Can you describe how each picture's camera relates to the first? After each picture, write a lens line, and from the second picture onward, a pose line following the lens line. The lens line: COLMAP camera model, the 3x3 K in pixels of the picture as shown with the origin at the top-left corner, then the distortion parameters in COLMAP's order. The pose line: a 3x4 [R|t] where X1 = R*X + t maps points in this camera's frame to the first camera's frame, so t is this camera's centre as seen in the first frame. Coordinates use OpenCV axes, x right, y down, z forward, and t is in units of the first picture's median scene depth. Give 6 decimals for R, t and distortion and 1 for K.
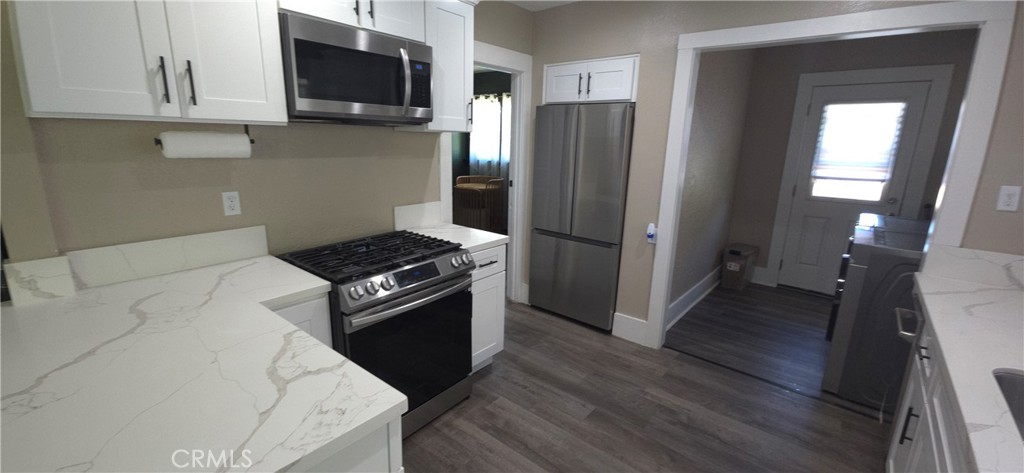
lens RADIAL K [[417.6, 0, 508.6], [0, 417.6, 237.9], [0, 0, 1]] dist [0.010142, -0.005748]
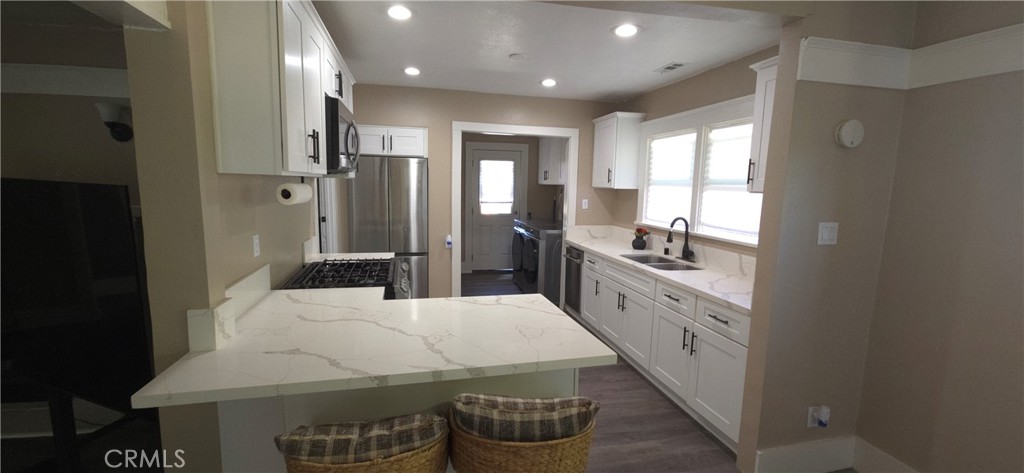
lens RADIAL K [[417.6, 0, 508.6], [0, 417.6, 237.9], [0, 0, 1]] dist [0.010142, -0.005748]
pose [[0.601364, -0.115516, 0.790581, -0.614521], [0.181521, 0.983371, 0.005610, 0.006183], [-0.778082, 0.140133, 0.612332, -0.101422]]
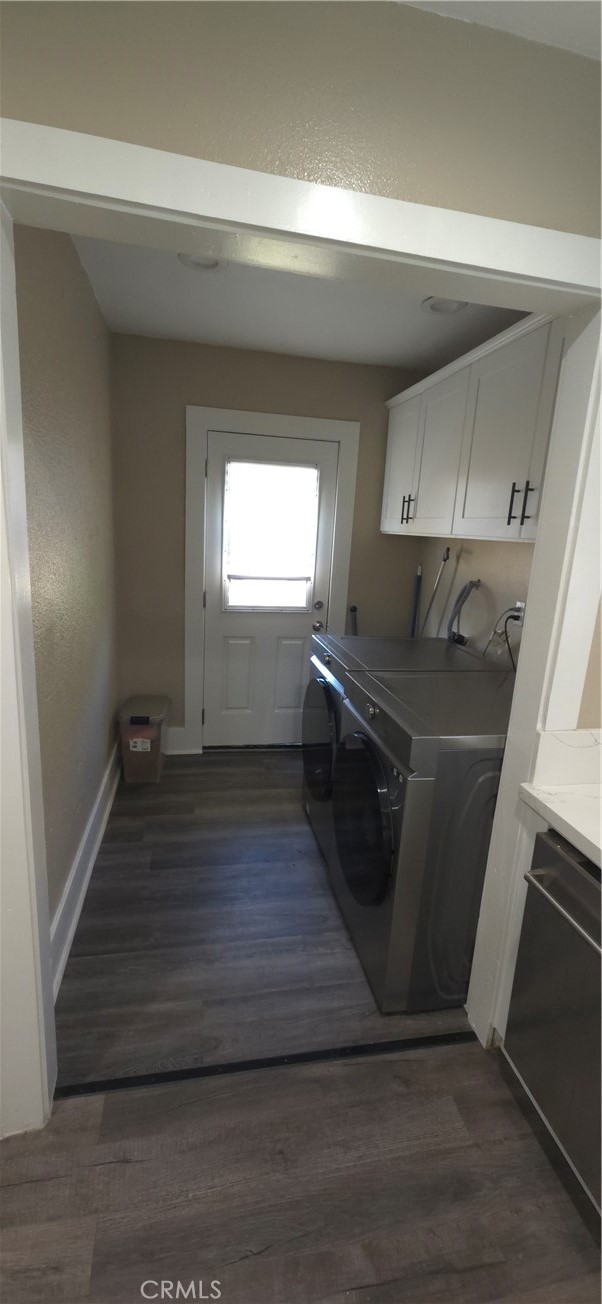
lens RADIAL K [[531.7, 0, 296.7], [0, 531.7, 644.3], [0, 0, 1]] dist [0.010142, -0.005748]
pose [[0.628983, -0.160854, 0.760596, 0.183428], [0.144542, 0.985498, 0.088887, -0.113559], [-0.763863, 0.054030, 0.643112, 0.458055]]
